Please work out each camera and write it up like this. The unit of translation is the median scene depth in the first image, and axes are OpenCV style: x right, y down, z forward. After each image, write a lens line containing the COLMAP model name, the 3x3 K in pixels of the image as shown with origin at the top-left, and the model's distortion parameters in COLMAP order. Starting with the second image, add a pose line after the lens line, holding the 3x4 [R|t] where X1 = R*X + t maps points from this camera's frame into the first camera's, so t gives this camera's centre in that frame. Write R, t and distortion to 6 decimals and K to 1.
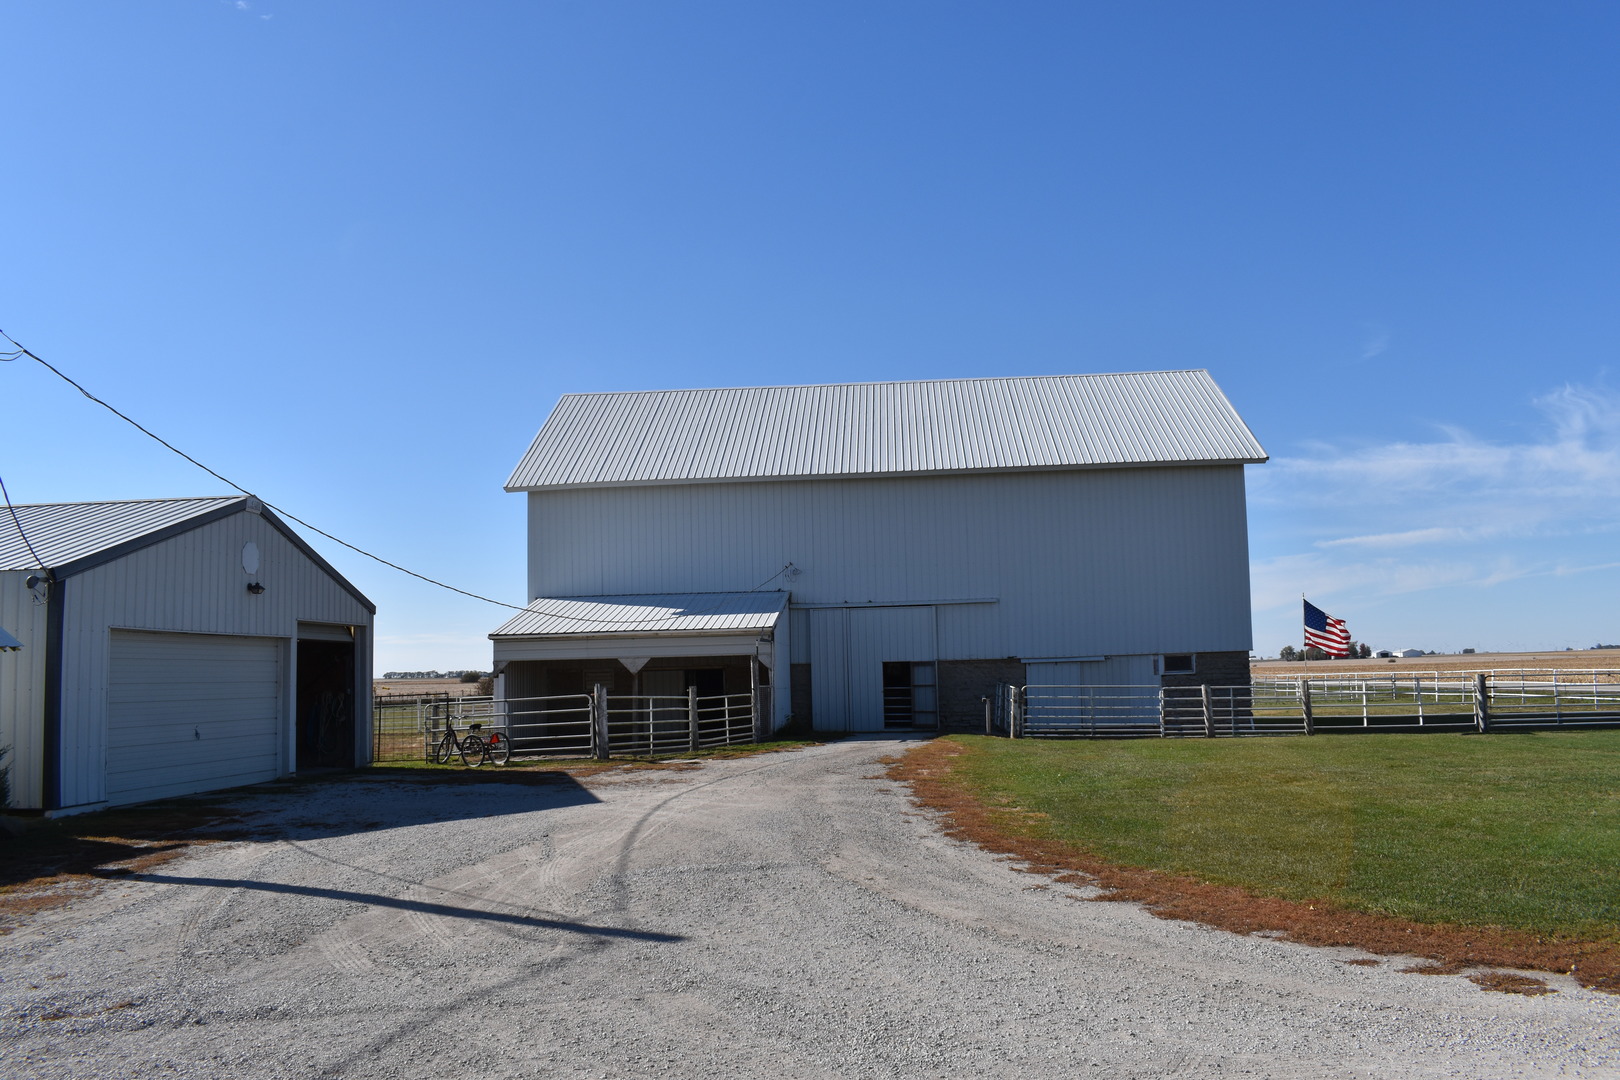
lens RADIAL K [[1262.5, 0, 810.0], [0, 1262.5, 540.0], [0, 0, 1]] dist [-0.098512, 0.018879]
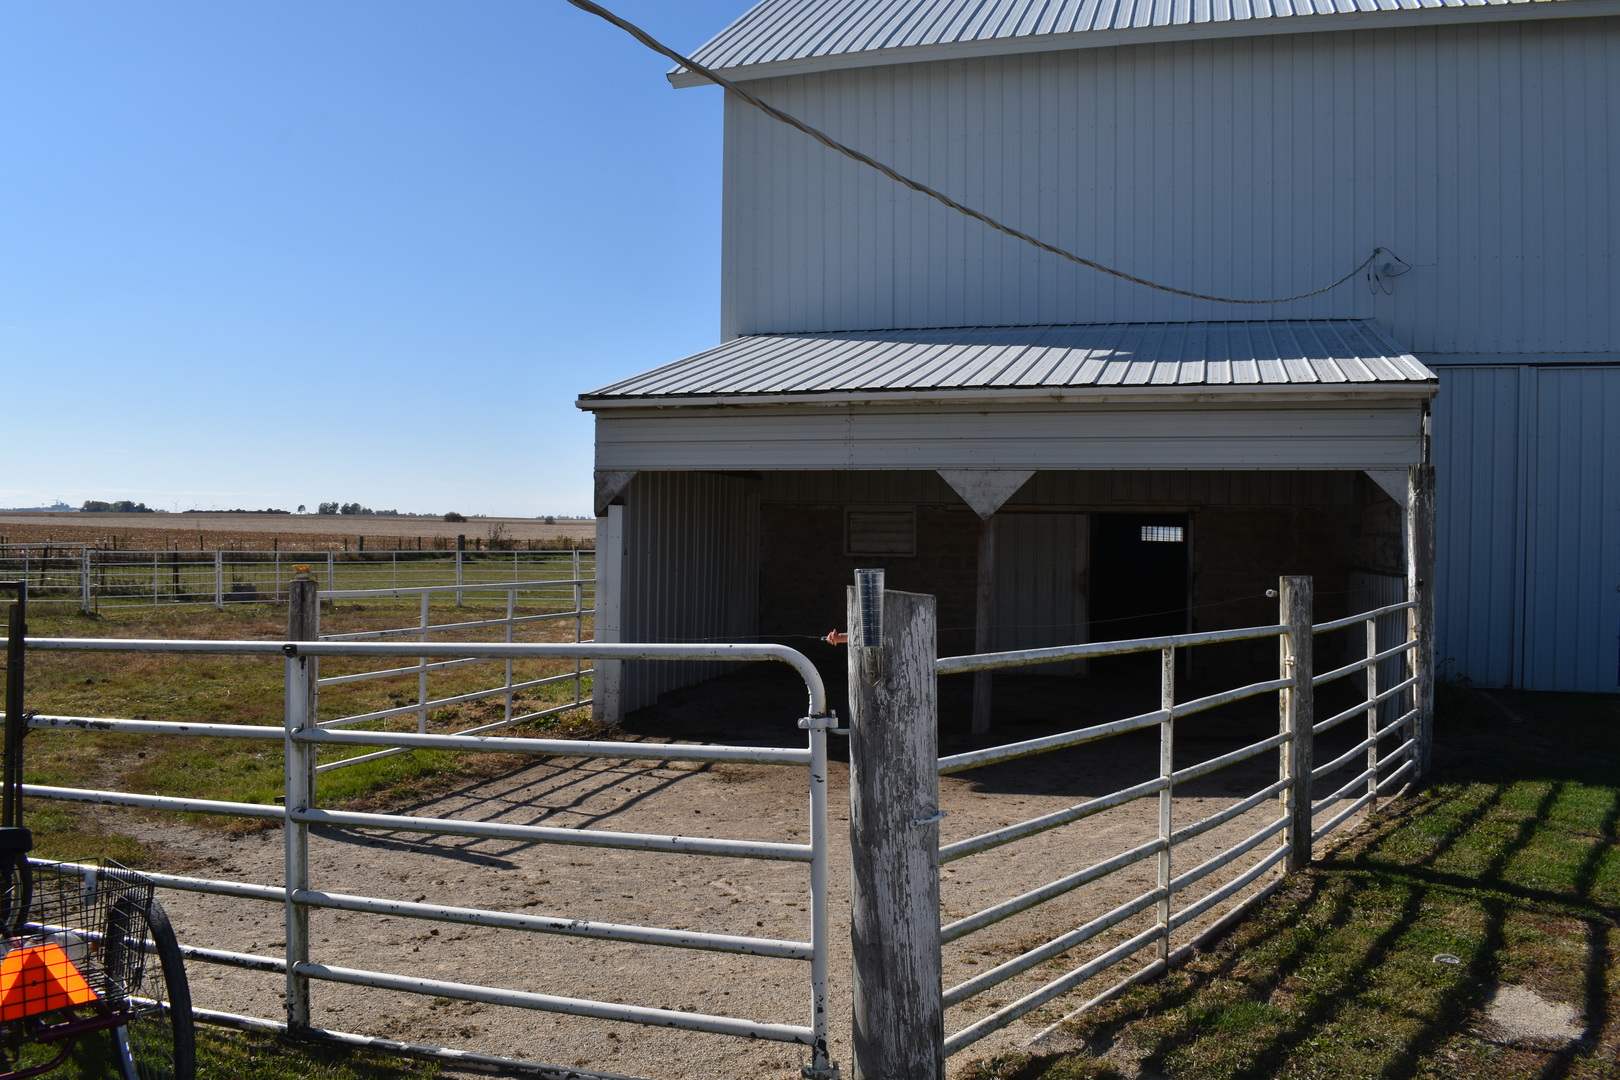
lens RADIAL K [[1315.7, 0, 810.0], [0, 1315.7, 540.0], [0, 0, 1]] dist [-0.095046, 0.014744]
pose [[0.975267, 0.039114, -0.217540, -0.108186], [-0.013203, 0.992770, 0.119308, 0.070696], [0.220634, -0.113485, 0.968732, 0.644272]]
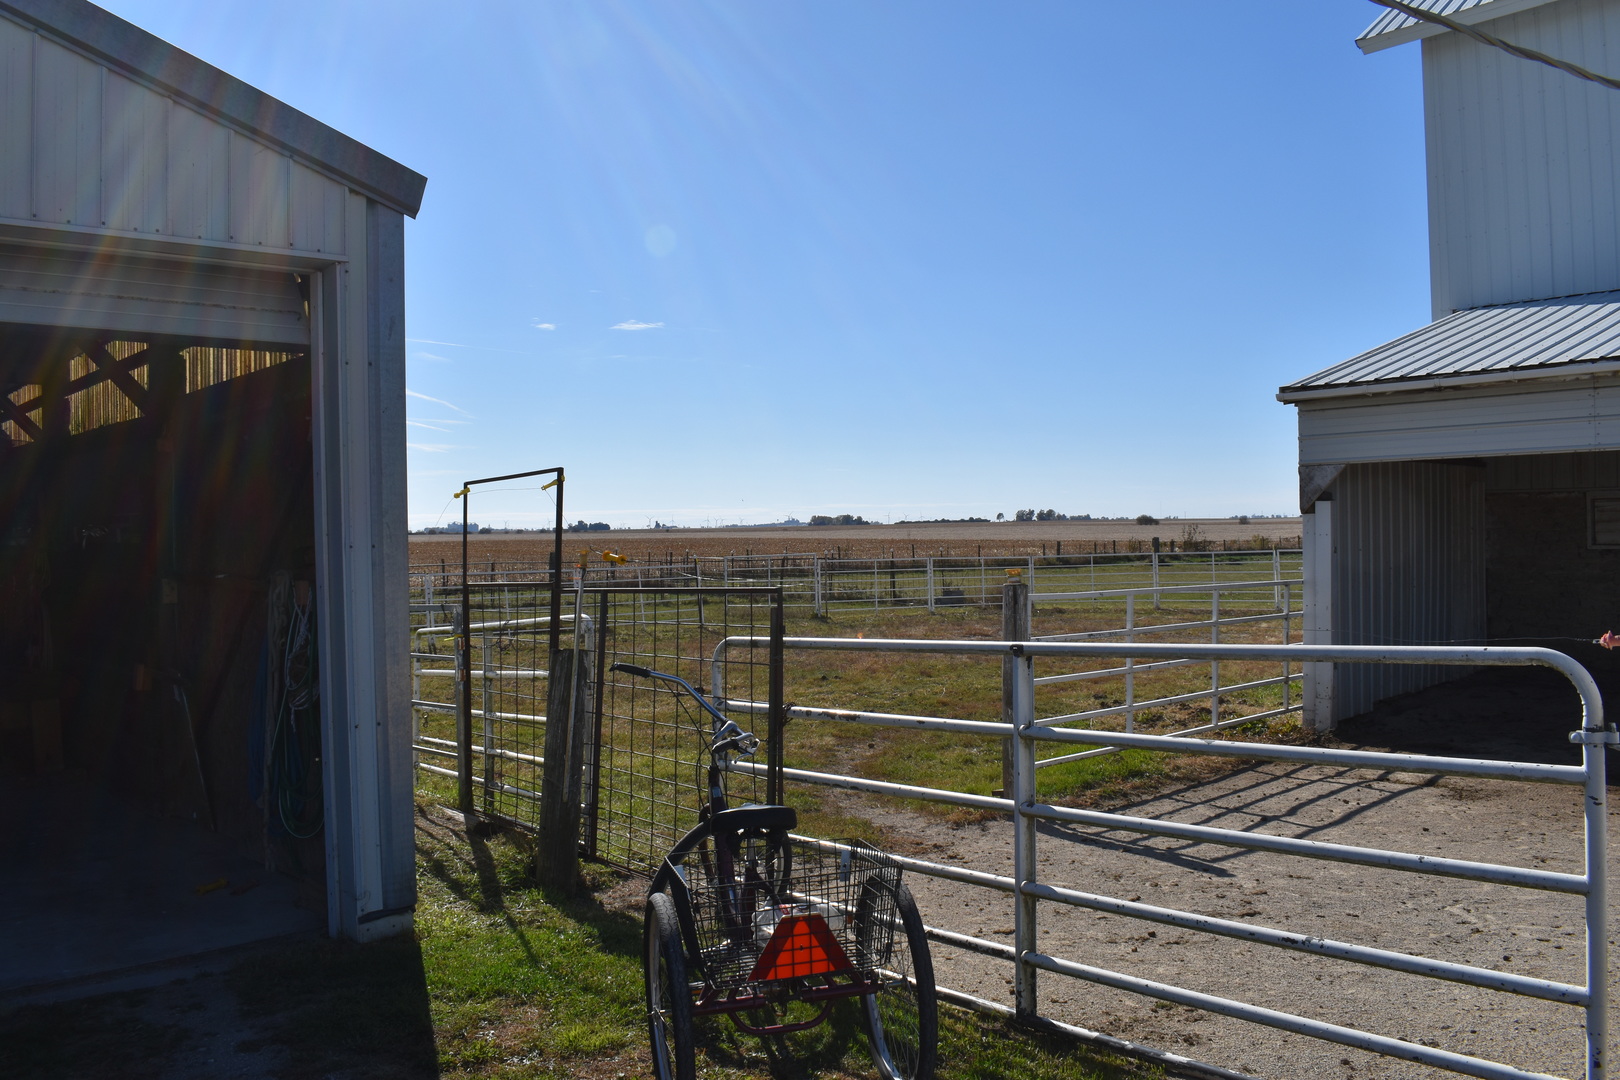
lens RADIAL K [[1315.7, 0, 810.0], [0, 1315.7, 540.0], [0, 0, 1]] dist [-0.095046, 0.014744]
pose [[0.740315, 0.015341, -0.672085, -0.110905], [0.071917, 0.992195, 0.101865, 0.070965], [0.668402, -0.123747, 0.733434, 0.644089]]
